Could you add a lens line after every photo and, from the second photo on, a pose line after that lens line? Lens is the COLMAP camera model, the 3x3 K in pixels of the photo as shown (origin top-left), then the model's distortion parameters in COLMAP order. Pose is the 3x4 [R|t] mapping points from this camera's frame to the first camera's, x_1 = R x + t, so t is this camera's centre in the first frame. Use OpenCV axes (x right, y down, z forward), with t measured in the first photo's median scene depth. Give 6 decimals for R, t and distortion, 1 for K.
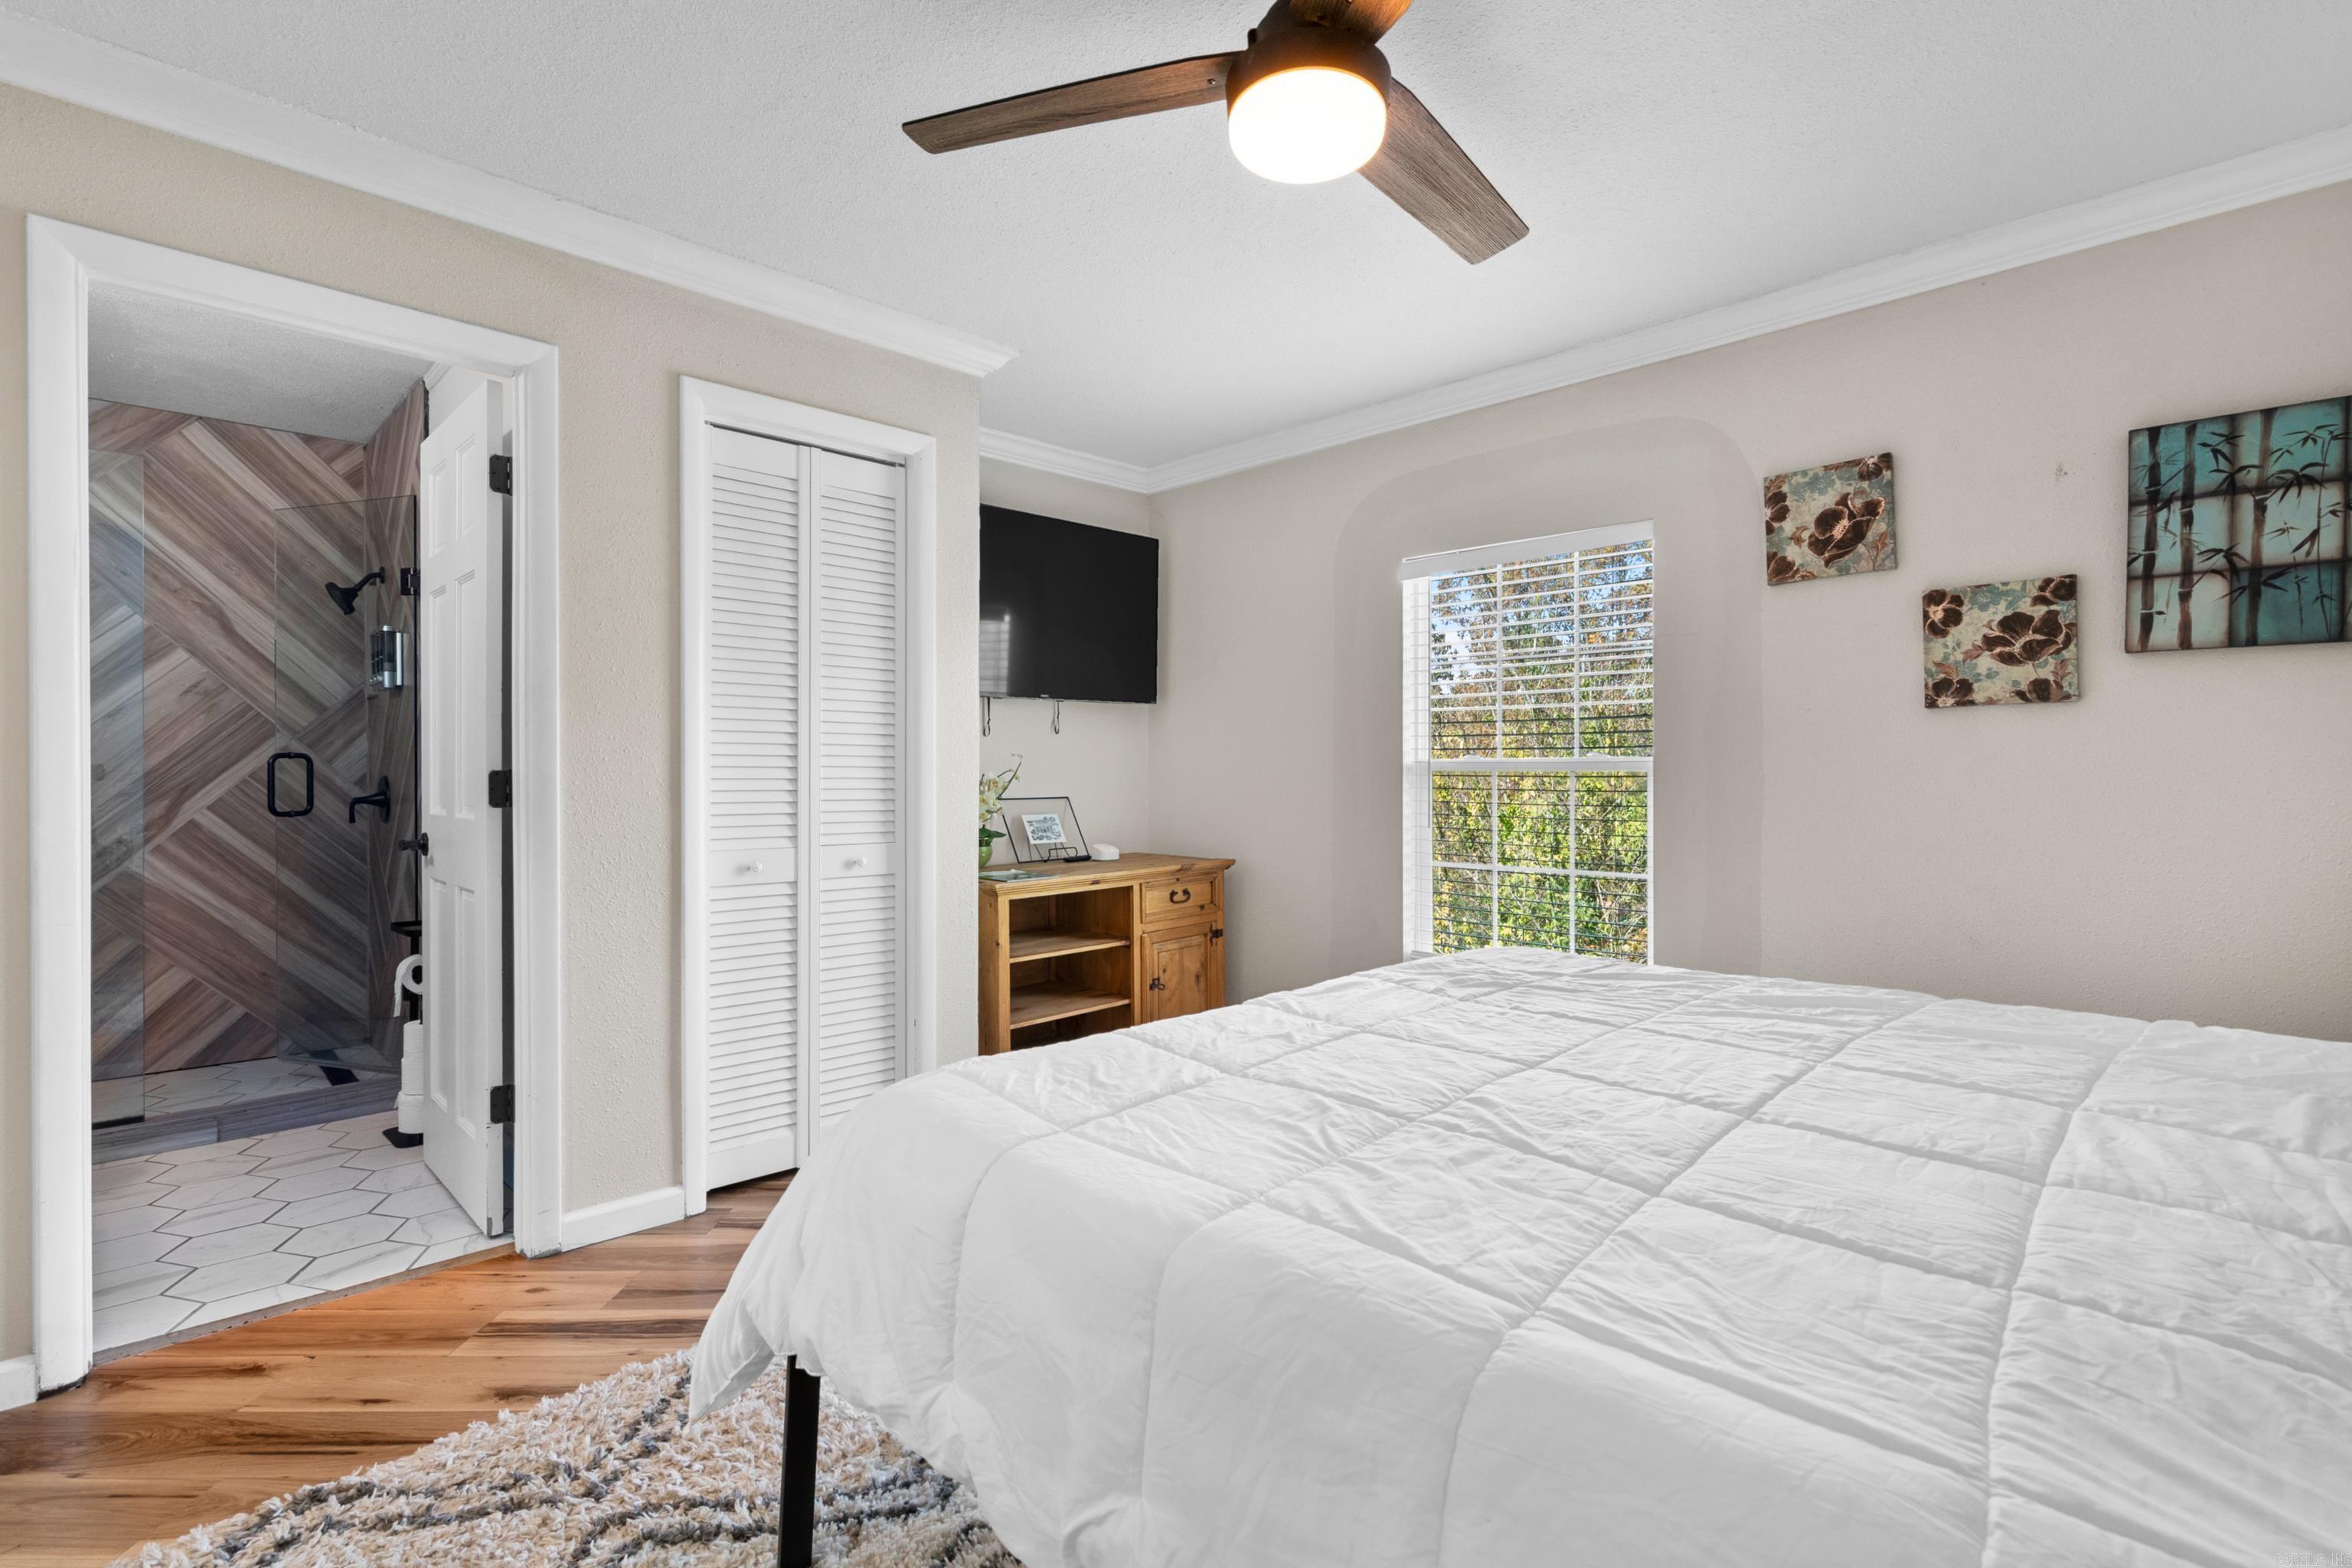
lens RADIAL K [[1077.0, 0, 1174.7], [0, 1077.0, 781.6], [0, 0, 1]] dist [0.001592, 0.000272]
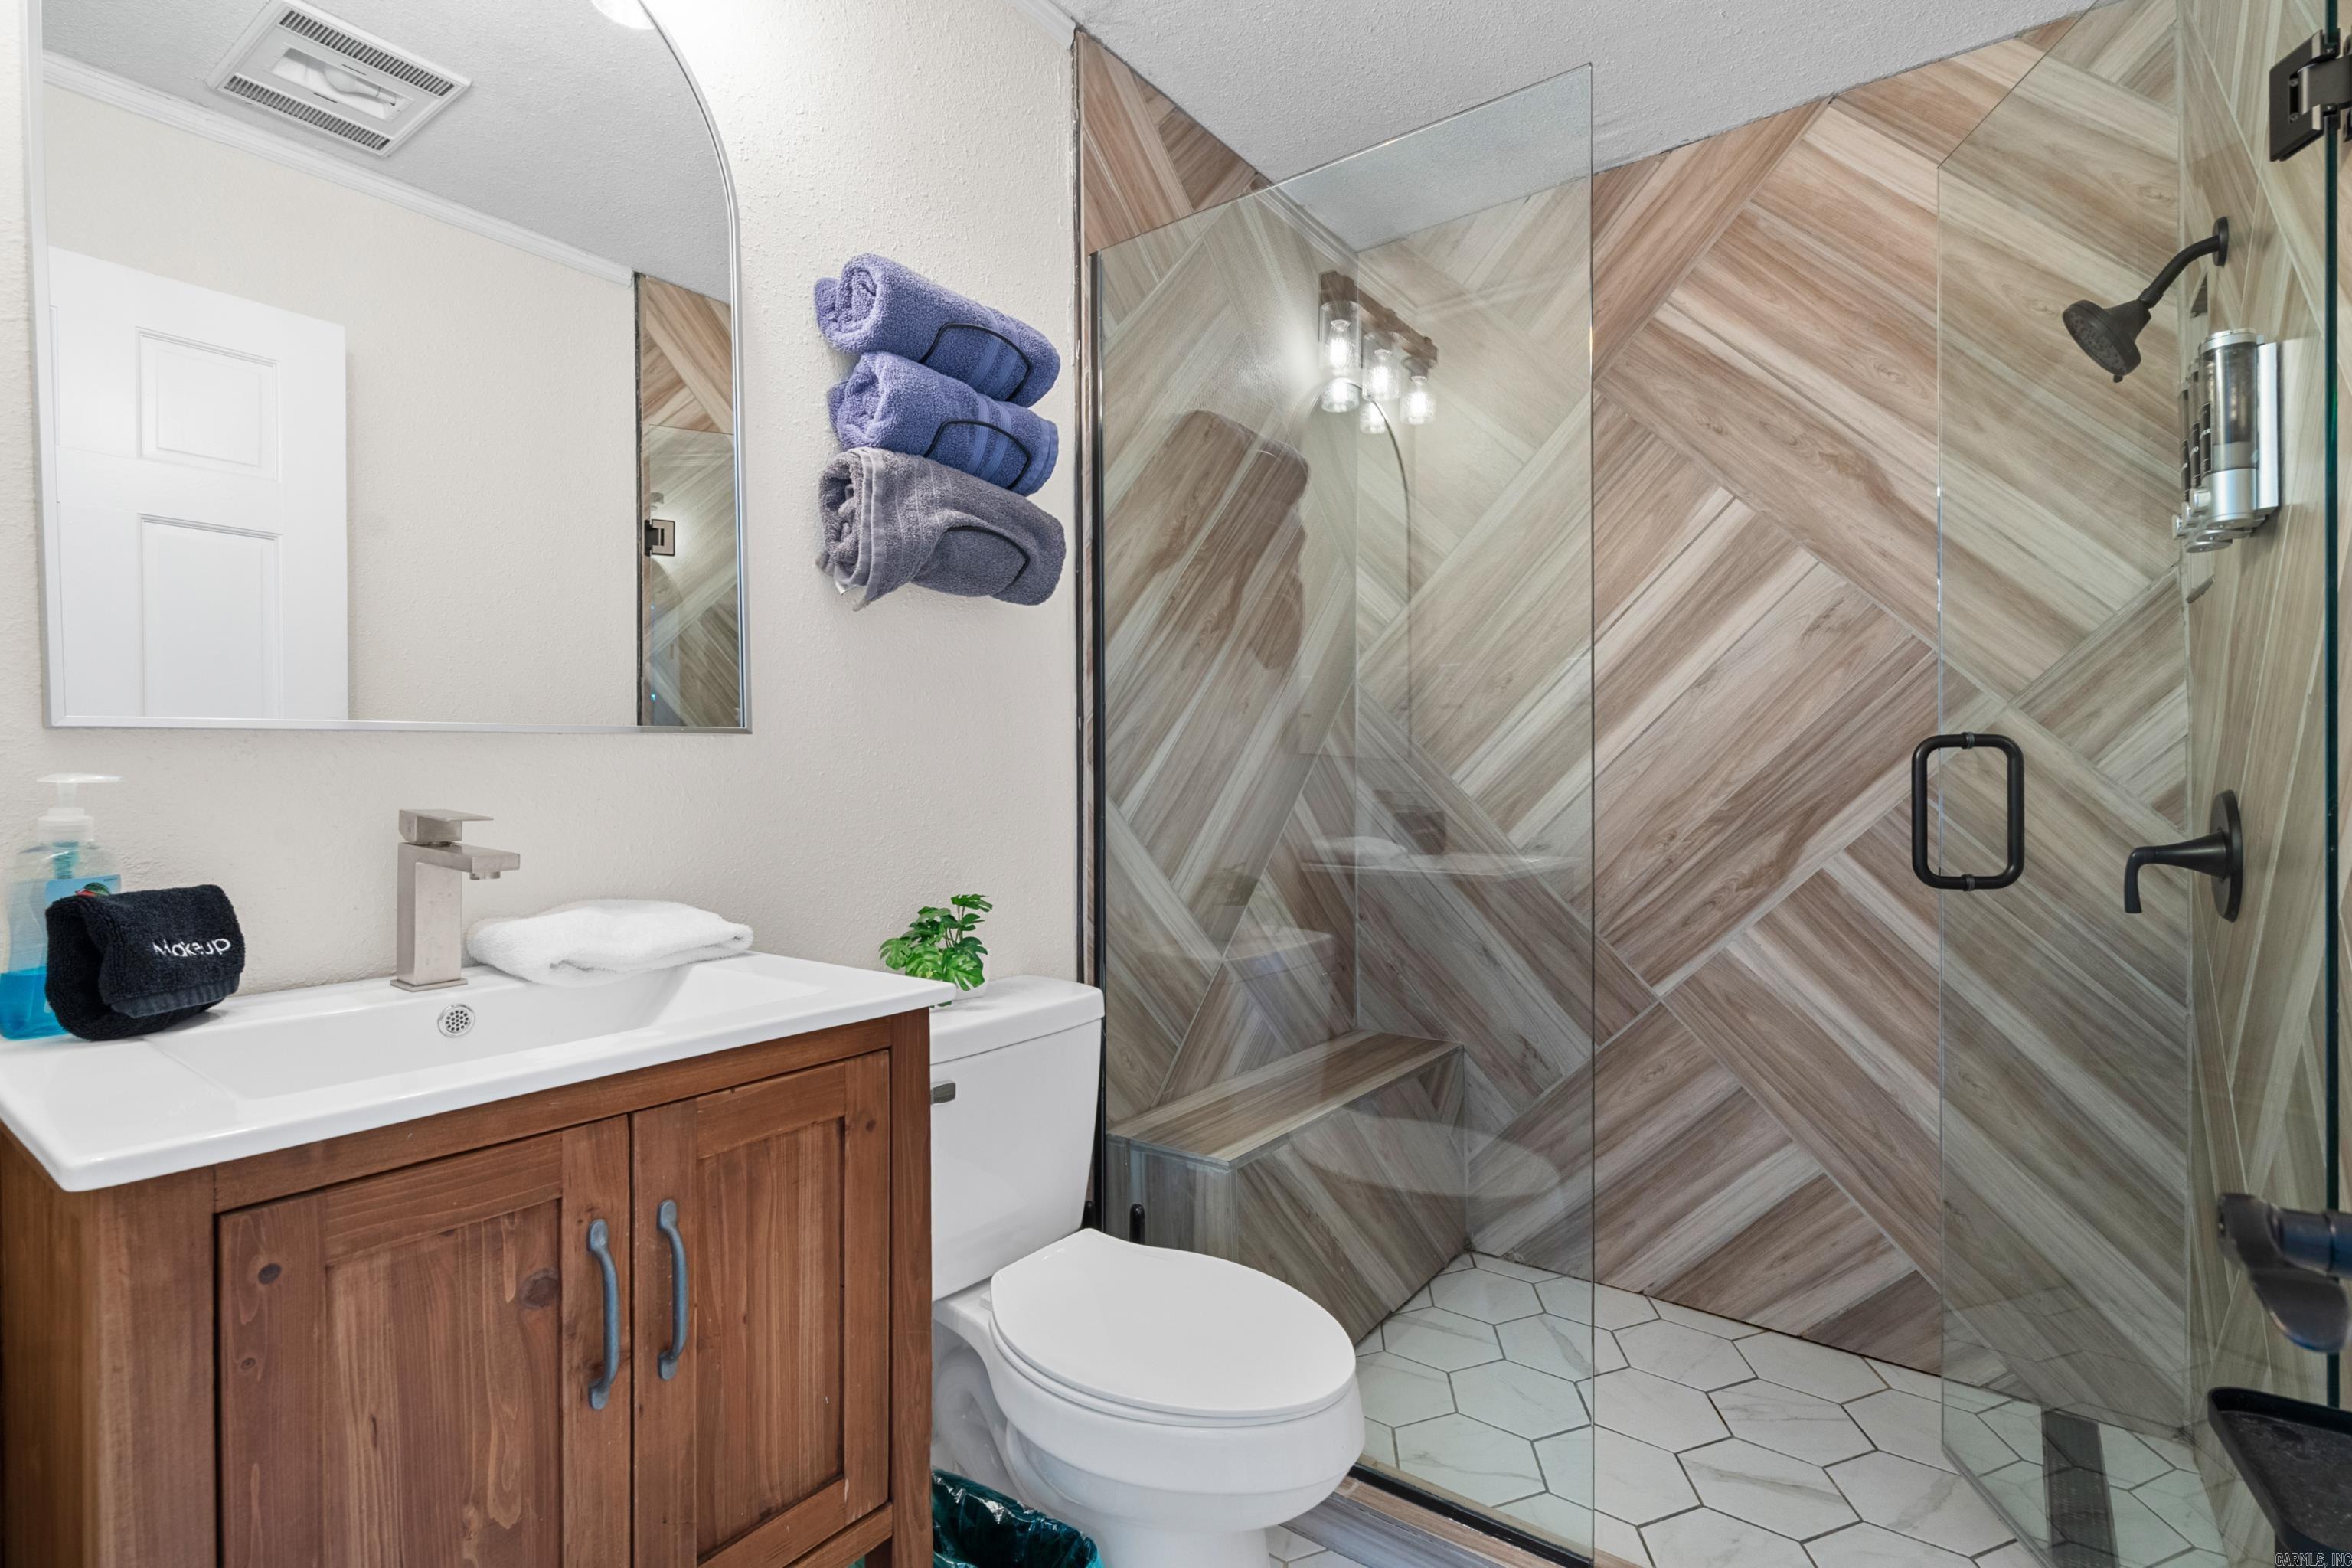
lens RADIAL K [[1077.0, 0, 1177.3], [0, 1077.0, 783.0], [0, 0, 1]] dist [0.001592, 0.000272]
pose [[0.137448, 0.002772, -0.990505, -0.432317], [-0.001076, 0.999996, 0.002649, -0.008732], [0.990508, 0.000702, 0.137451, 0.615050]]
